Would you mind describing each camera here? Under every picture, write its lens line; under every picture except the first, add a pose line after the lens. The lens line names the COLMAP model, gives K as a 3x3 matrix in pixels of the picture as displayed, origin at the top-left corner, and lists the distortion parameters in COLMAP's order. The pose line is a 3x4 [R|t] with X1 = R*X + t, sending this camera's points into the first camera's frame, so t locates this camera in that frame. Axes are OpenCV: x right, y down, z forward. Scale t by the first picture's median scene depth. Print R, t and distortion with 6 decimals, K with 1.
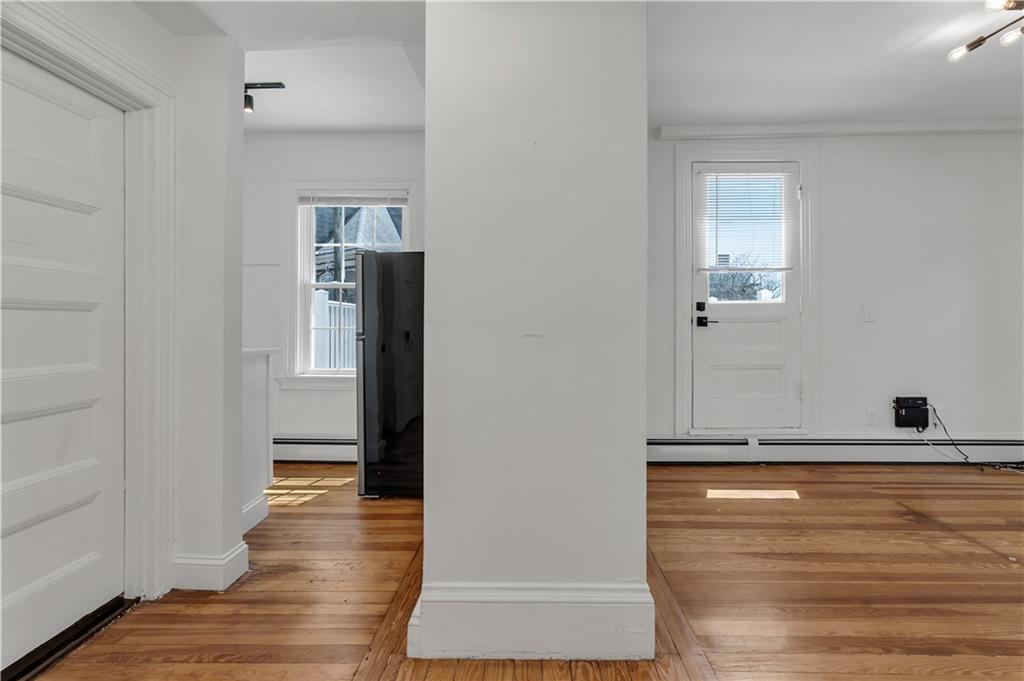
lens RADIAL K [[466.5, 0, 515.5], [0, 466.5, 320.5], [0, 0, 1]] dist [-0.007133, 0.000540]
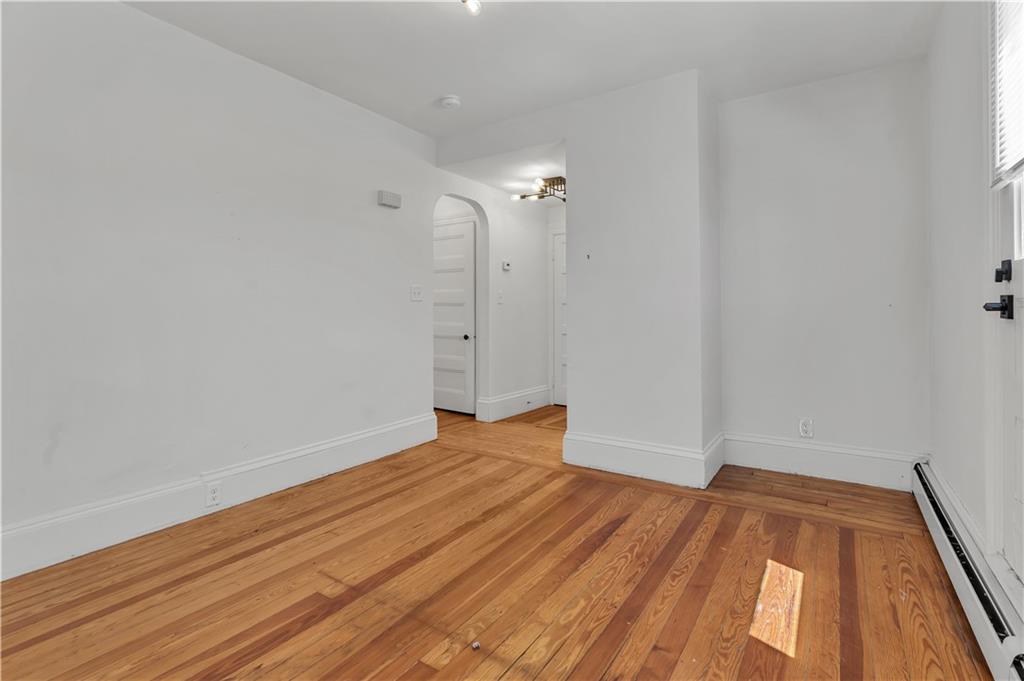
lens RADIAL K [[480.9, 0, 526.1], [0, 480.9, 305.9], [0, 0, 1]] dist [-0.003717, -0.000010]
pose [[-0.518379, -0.003243, -0.855145, 1.360126], [0.007496, 0.999937, -0.008336, 0.002412], [0.855118, -0.010732, -0.518322, 1.185351]]
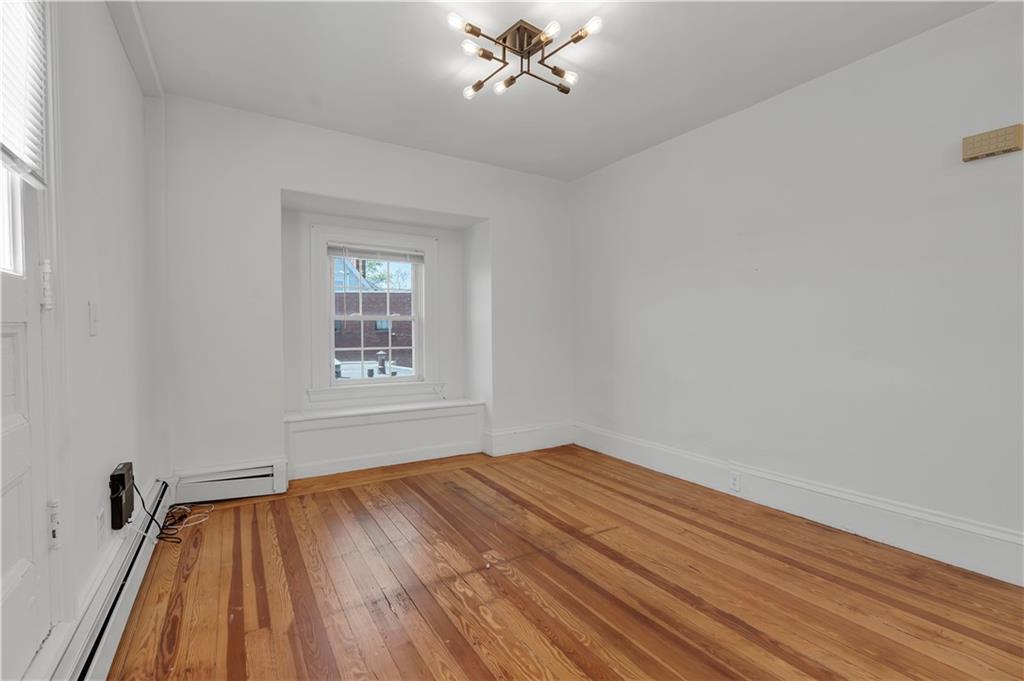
lens RADIAL K [[468.1, 0, 518.2], [0, 468.1, 335.6], [0, 0, 1]] dist [-0.003961, 0.000338]
pose [[-0.558600, -0.001890, 0.829435, 0.144954], [0.001017, 0.999995, 0.002964, 0.001391], [-0.829436, 0.002499, -0.558596, 1.242883]]
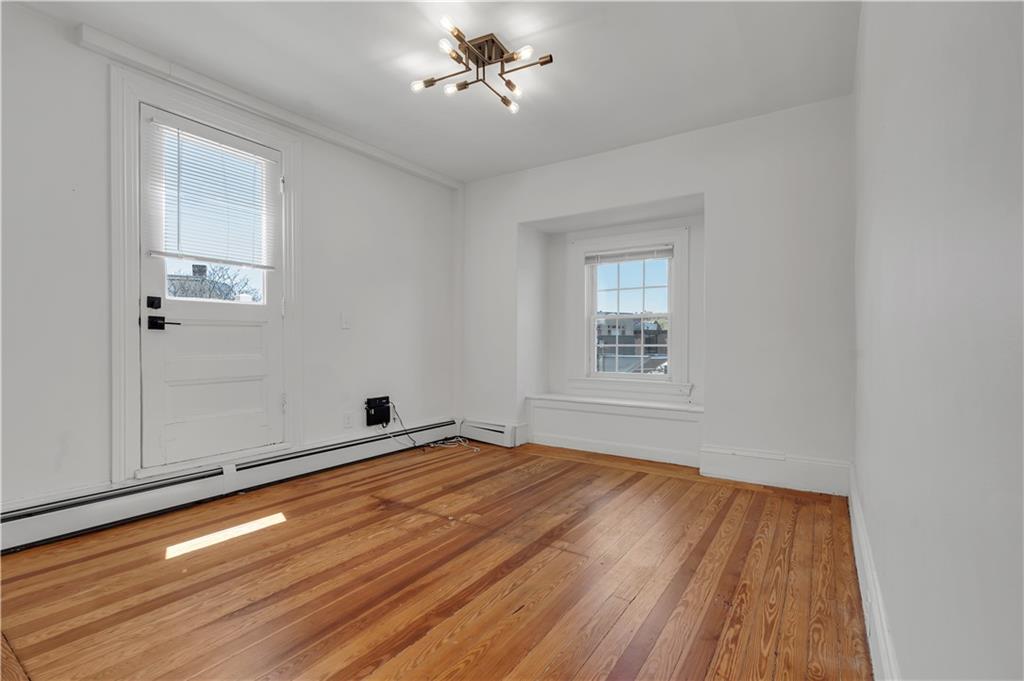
lens RADIAL K [[469.4, 0, 515.8], [0, 469.4, 350.3], [0, 0, 1]] dist [-0.000650, 0.000353]
pose [[0.529827, -0.010759, 0.848037, 0.097025], [-0.006009, 0.999847, 0.016439, 0.041895], [-0.848084, -0.013805, 0.529682, 0.165817]]
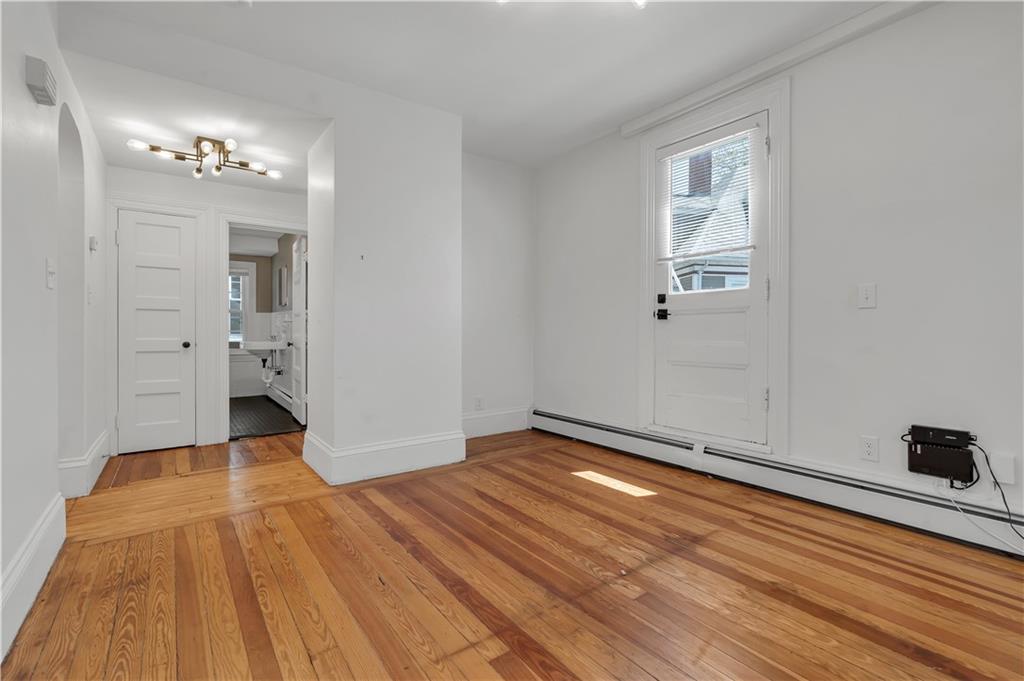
lens RADIAL K [[468.1, 0, 518.2], [0, 468.1, 335.6], [0, 0, 1]] dist [-0.003961, 0.000338]
pose [[0.618306, 0.010676, -0.785865, 1.343956], [0.003232, 0.999865, 0.016127, 0.040523], [0.785931, -0.012511, 0.618188, 0.242122]]
